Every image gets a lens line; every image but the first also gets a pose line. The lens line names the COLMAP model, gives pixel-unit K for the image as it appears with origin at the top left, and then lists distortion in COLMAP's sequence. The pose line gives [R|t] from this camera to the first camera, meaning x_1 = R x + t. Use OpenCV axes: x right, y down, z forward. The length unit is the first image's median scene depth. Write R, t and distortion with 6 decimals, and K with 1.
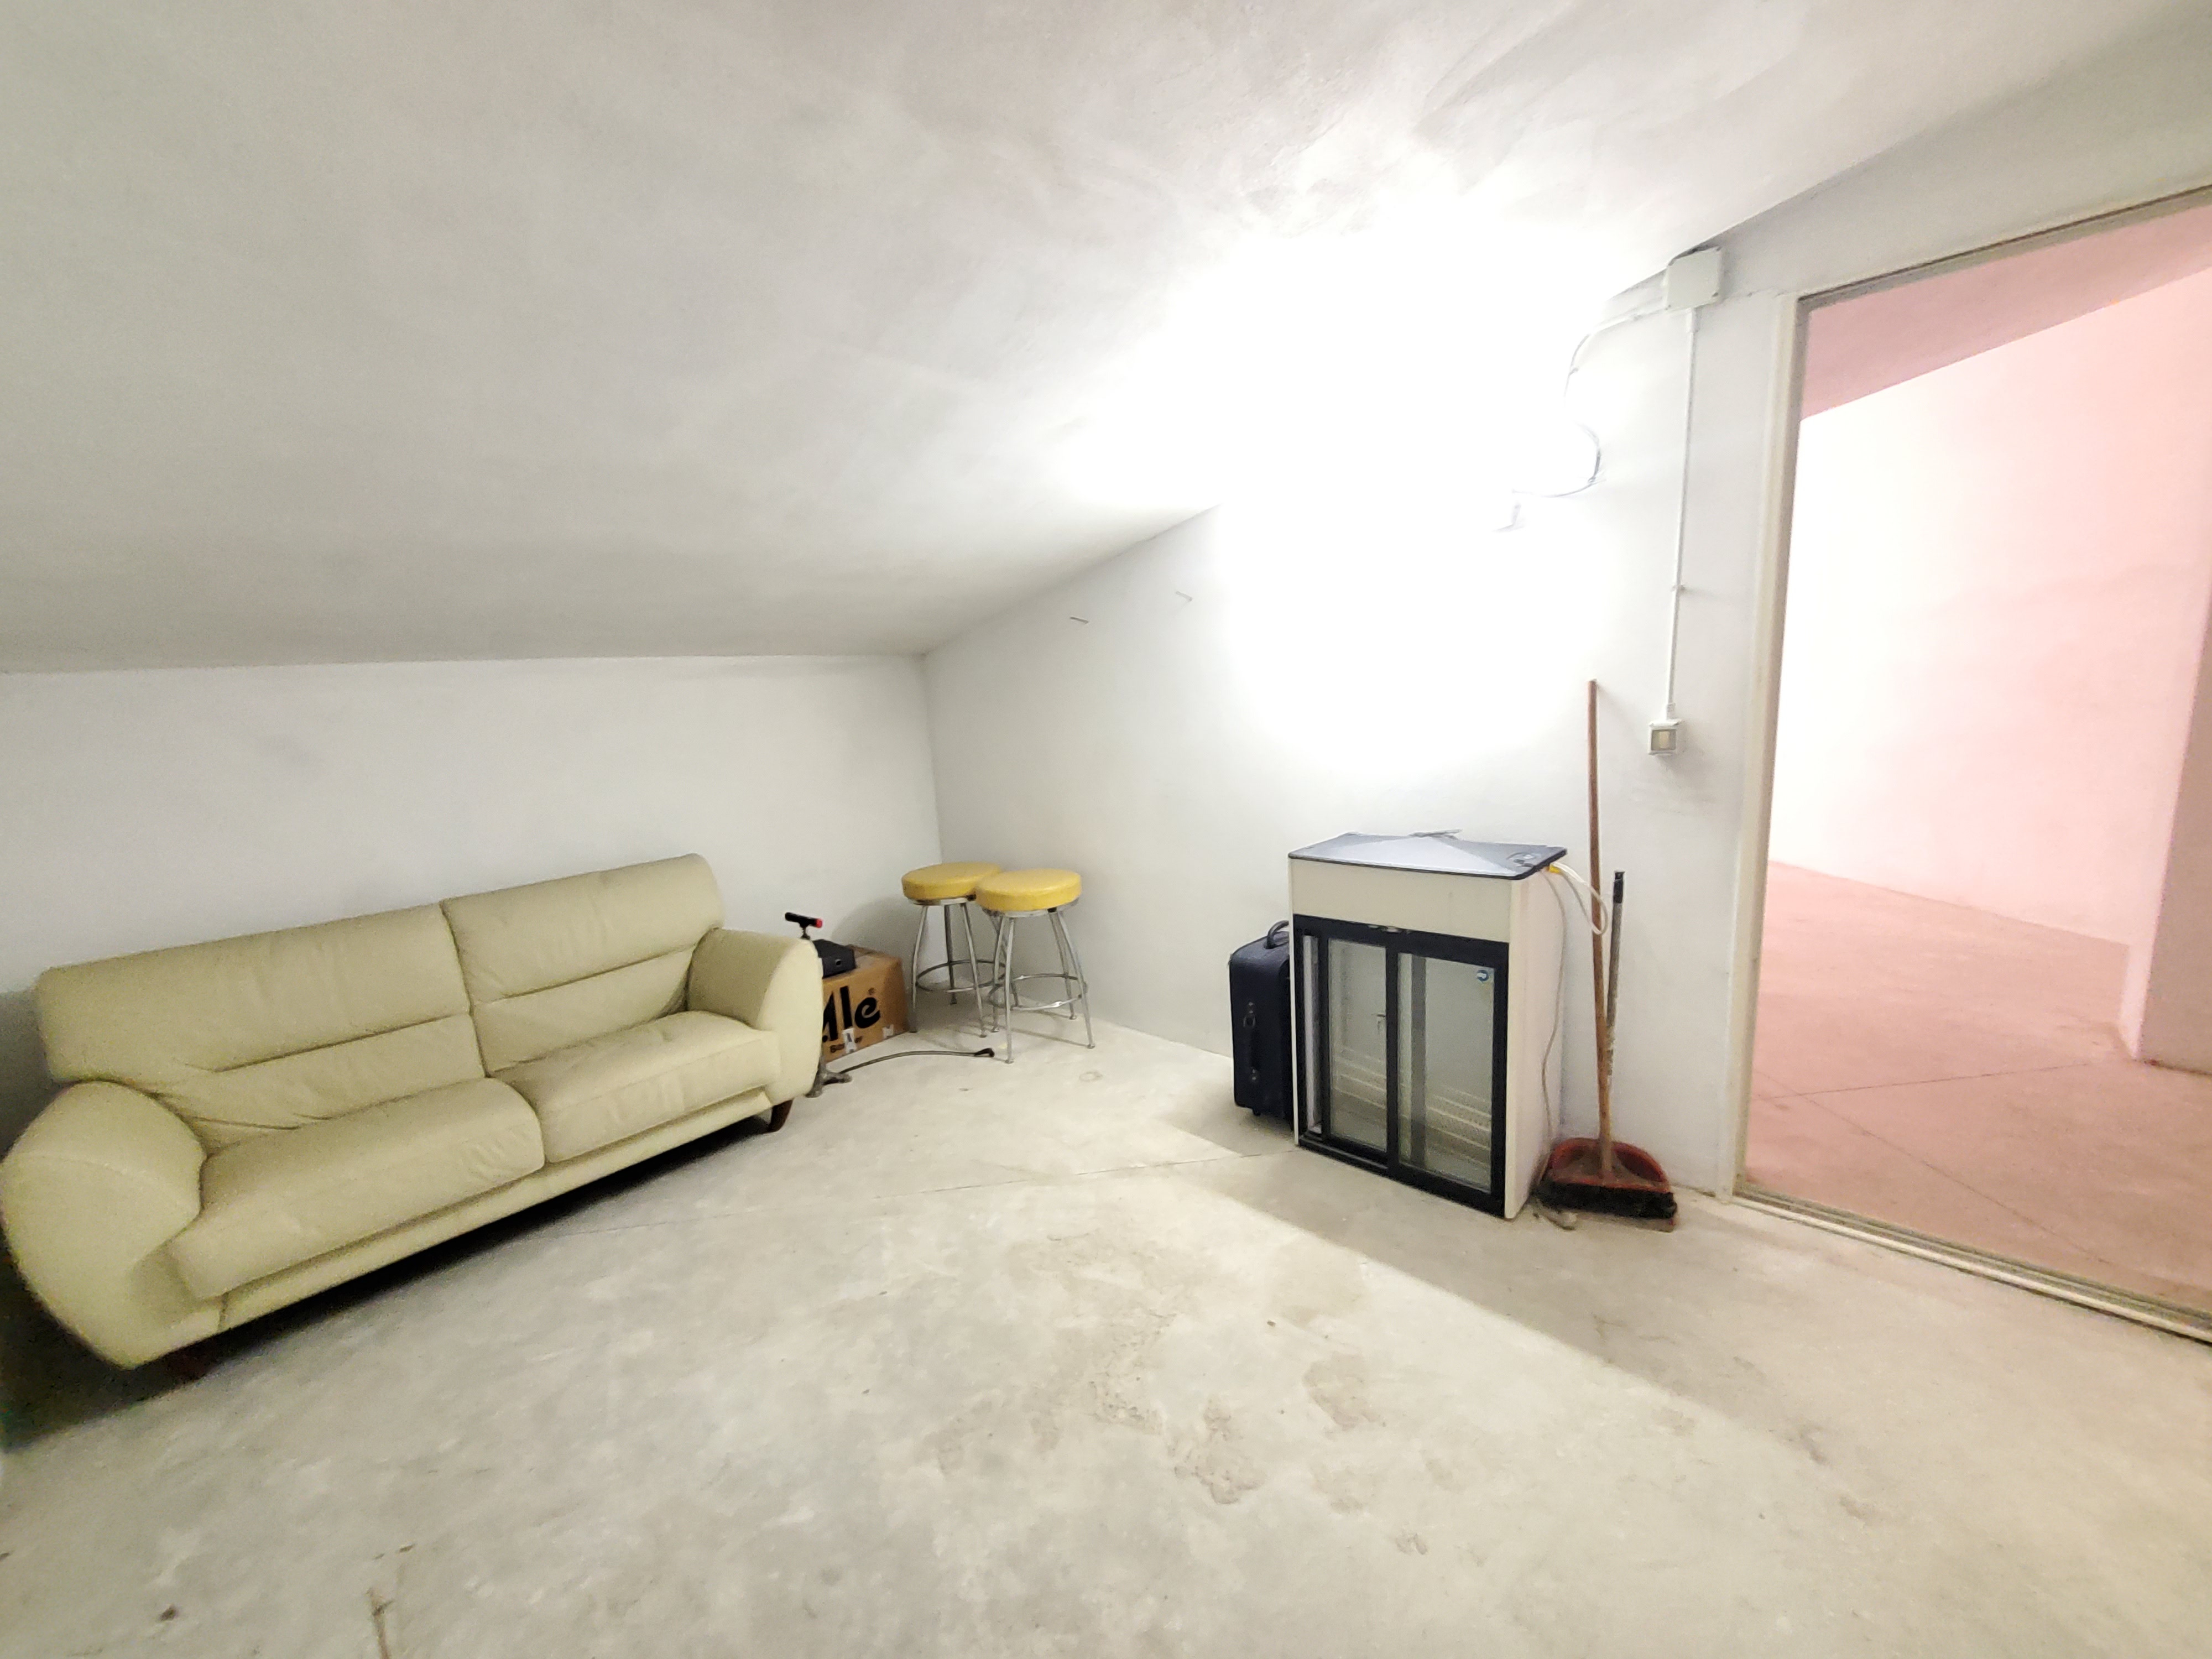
lens RADIAL K [[867.0, 0, 1110.5], [0, 867.0, 846.7], [0, 0, 1]] dist [0.005943, -0.000421]
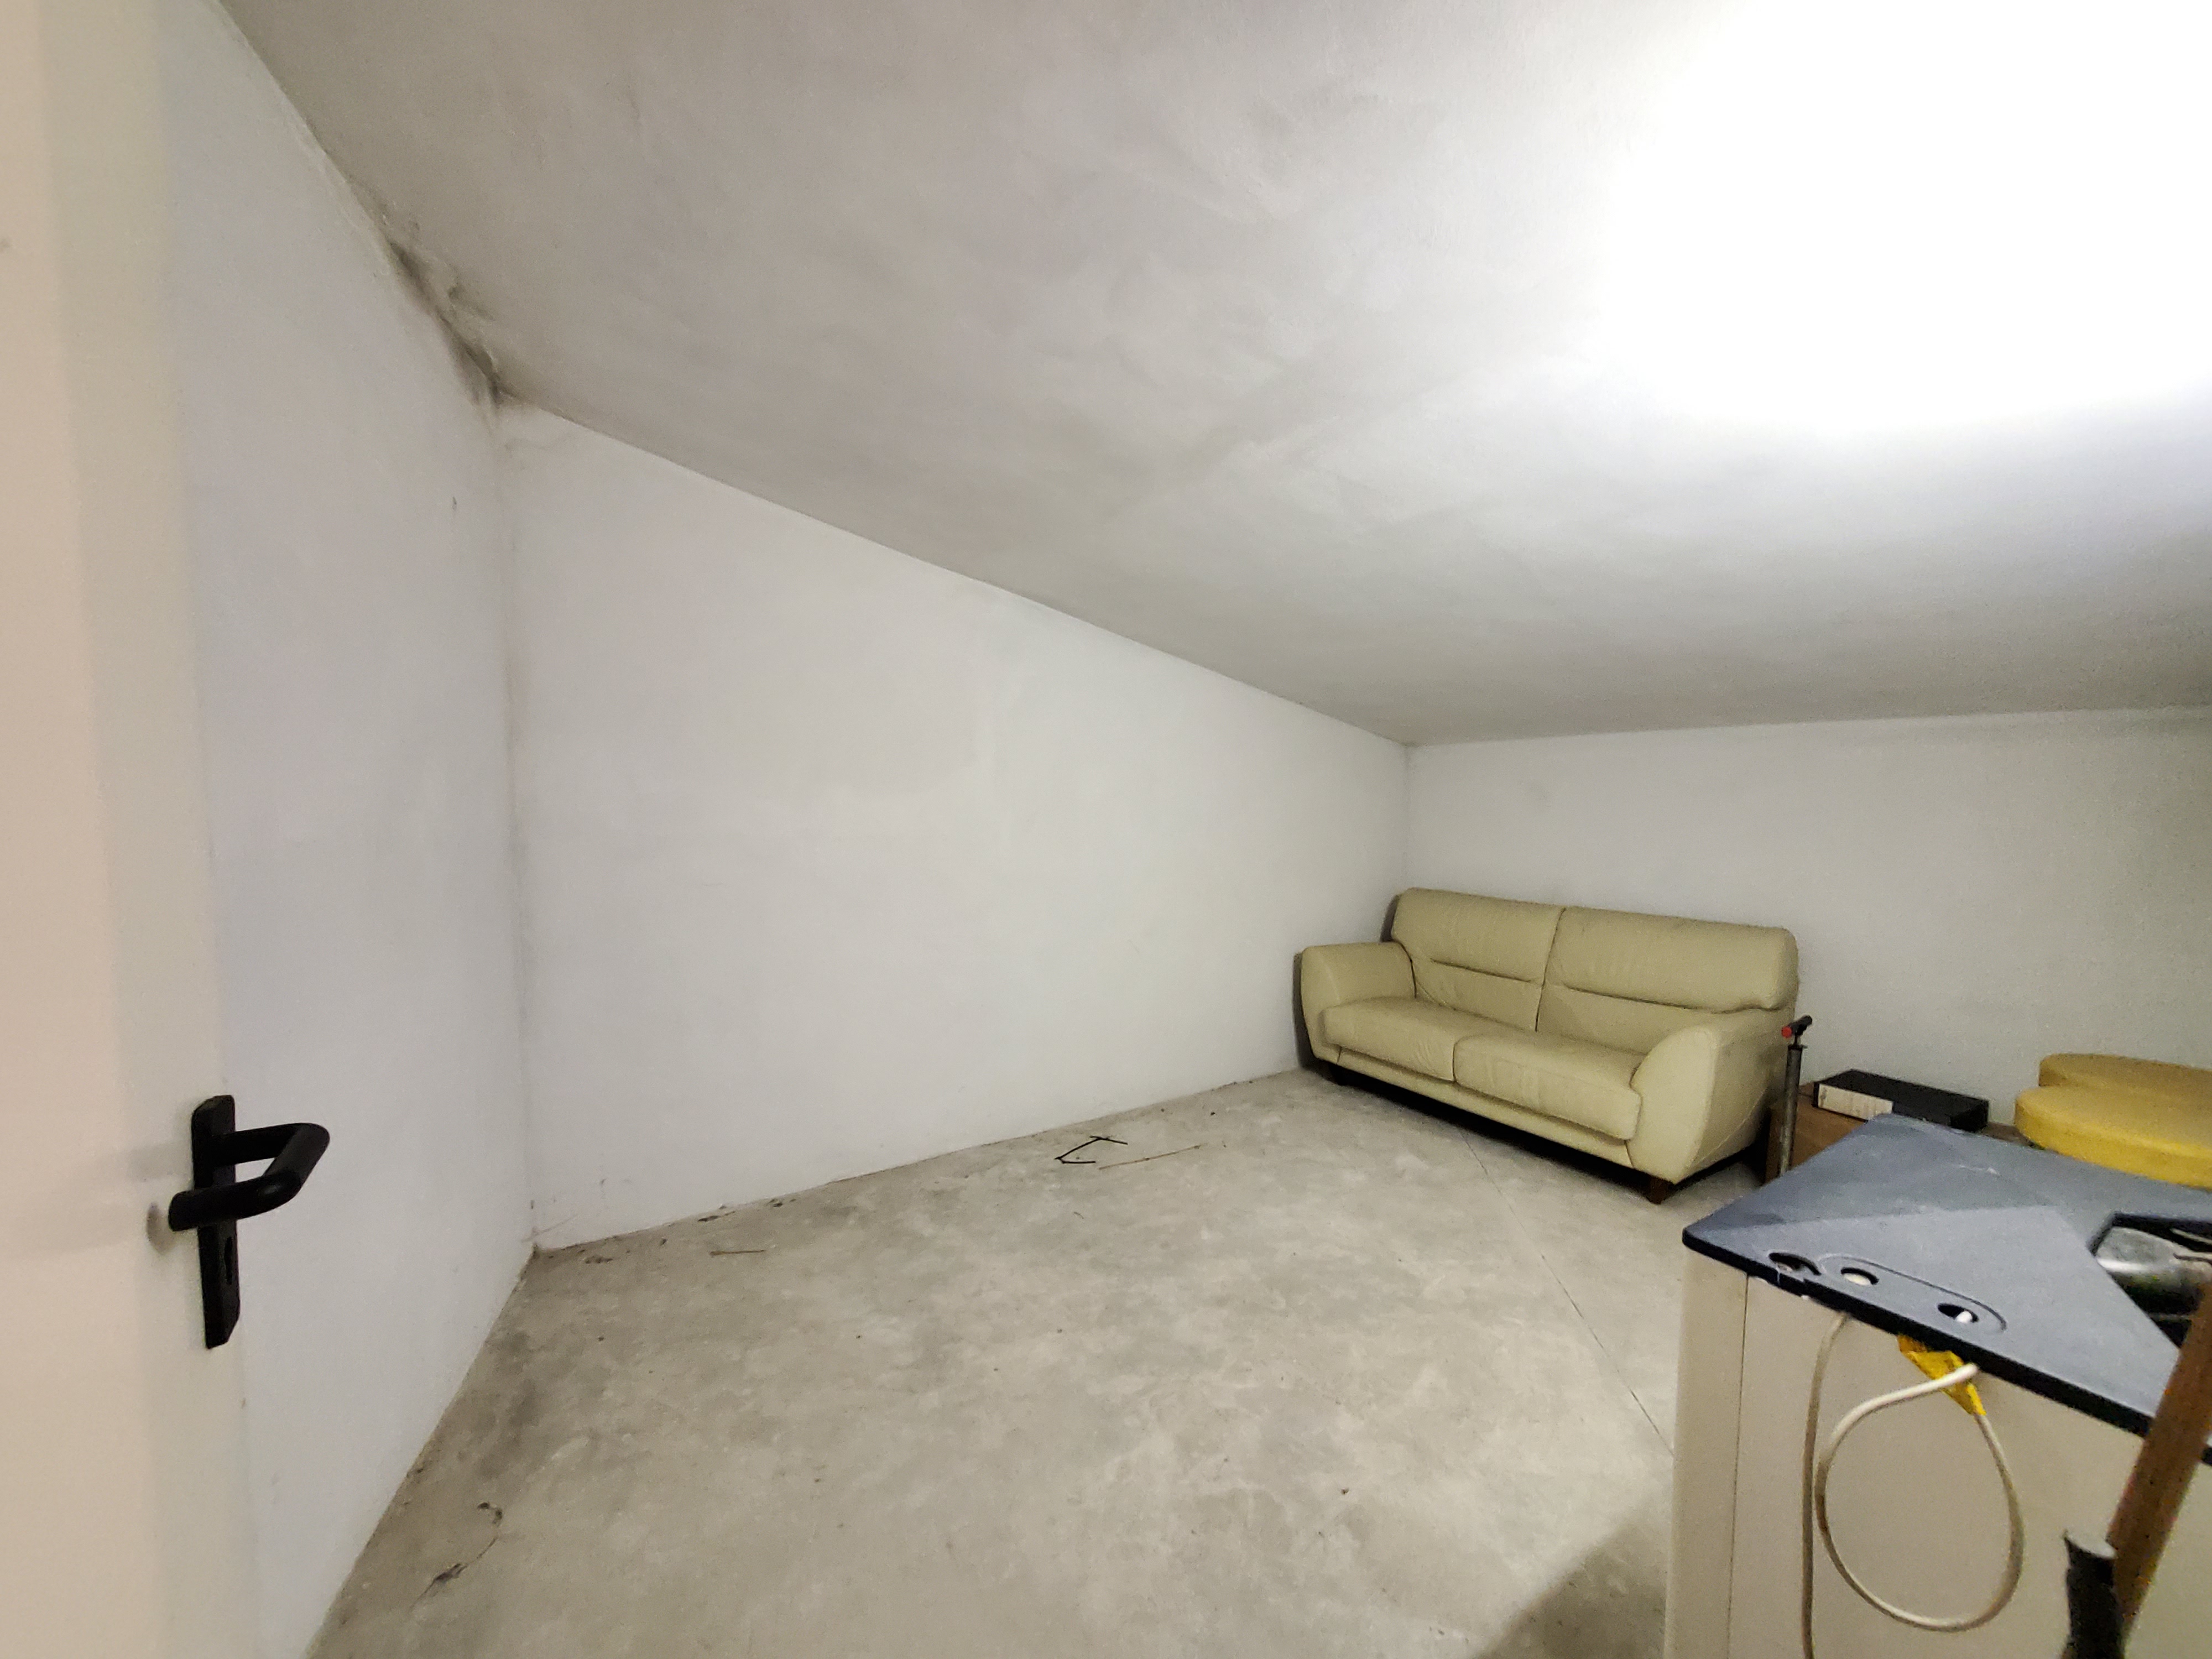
lens RADIAL K [[866.3, 0, 1108.4], [0, 866.3, 846.3], [0, 0, 1]] dist [0.006709, 0.000298]
pose [[-0.243999, 0.125344, -0.961641, 1.004558], [-0.166201, 0.971536, 0.168804, -0.196707], [0.955428, 0.201014, -0.216221, 0.823179]]
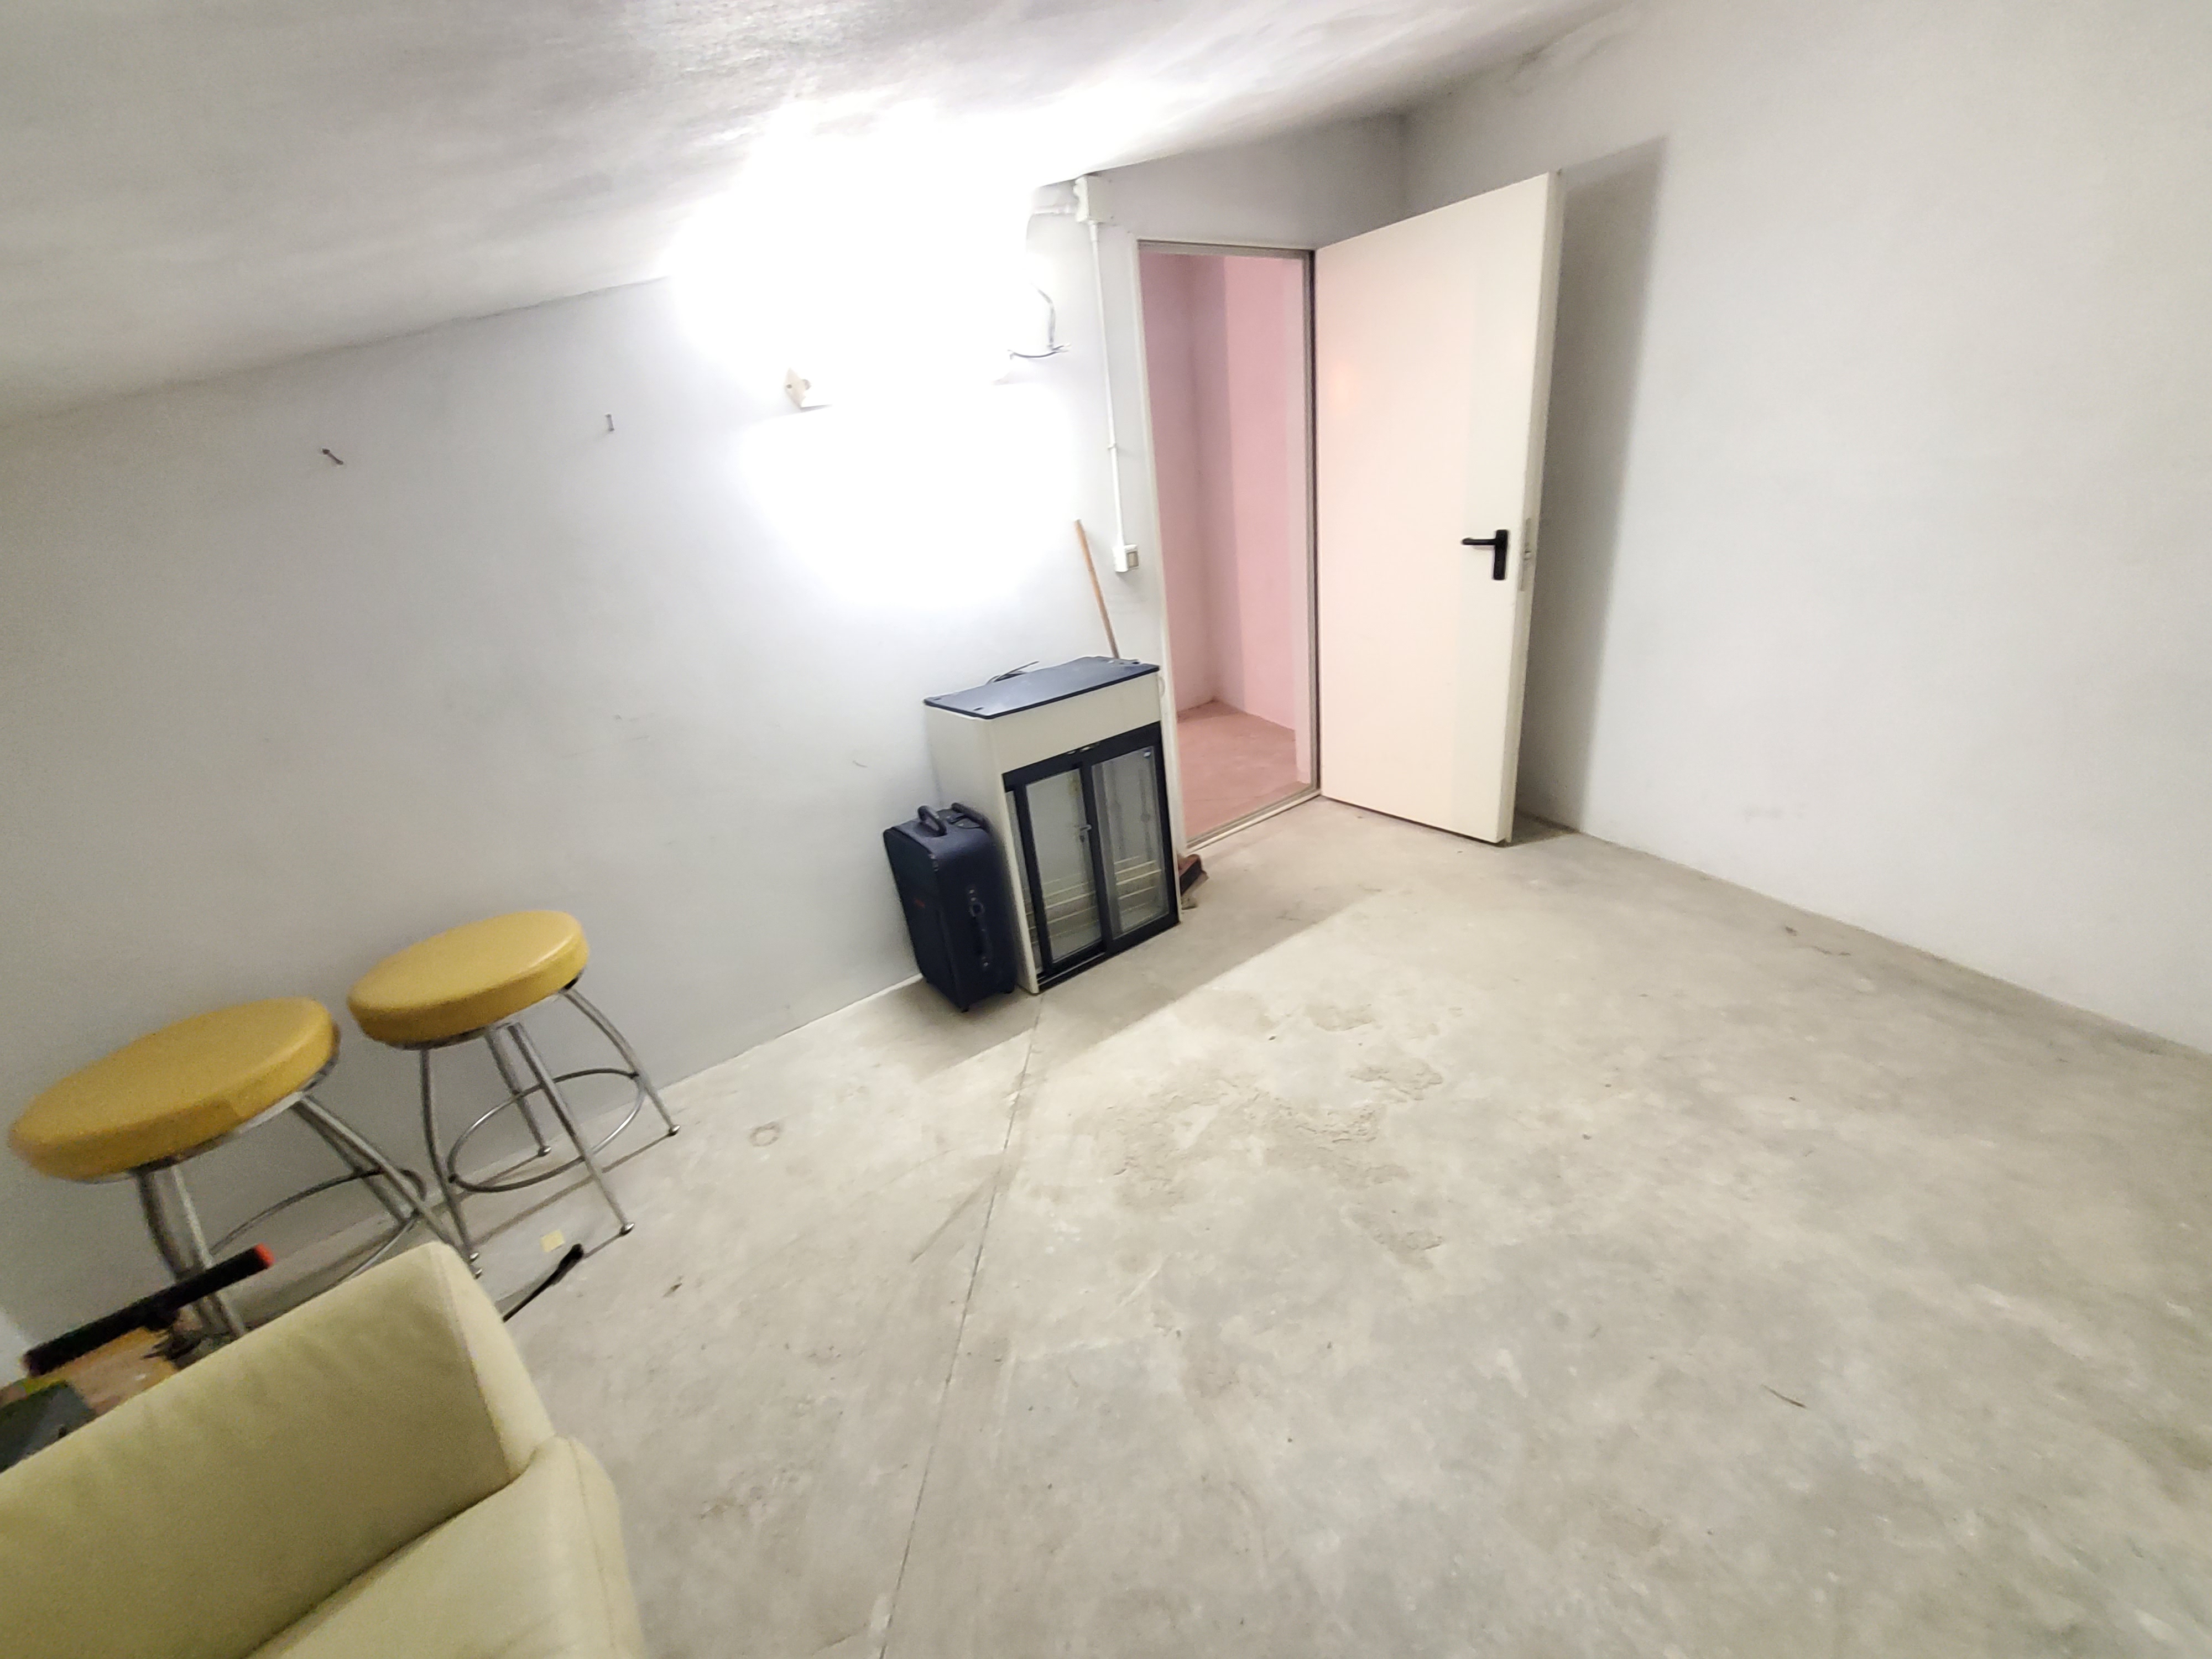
lens RADIAL K [[868.2, 0, 1112.2], [0, 868.2, 845.0], [0, 0, 1]] dist [0.019021, -0.012102]
pose [[0.169888, -0.348466, 0.921797, -0.901551], [0.273464, 0.915328, 0.295621, -0.135675], [-0.946761, 0.201856, 0.250796, 0.841570]]
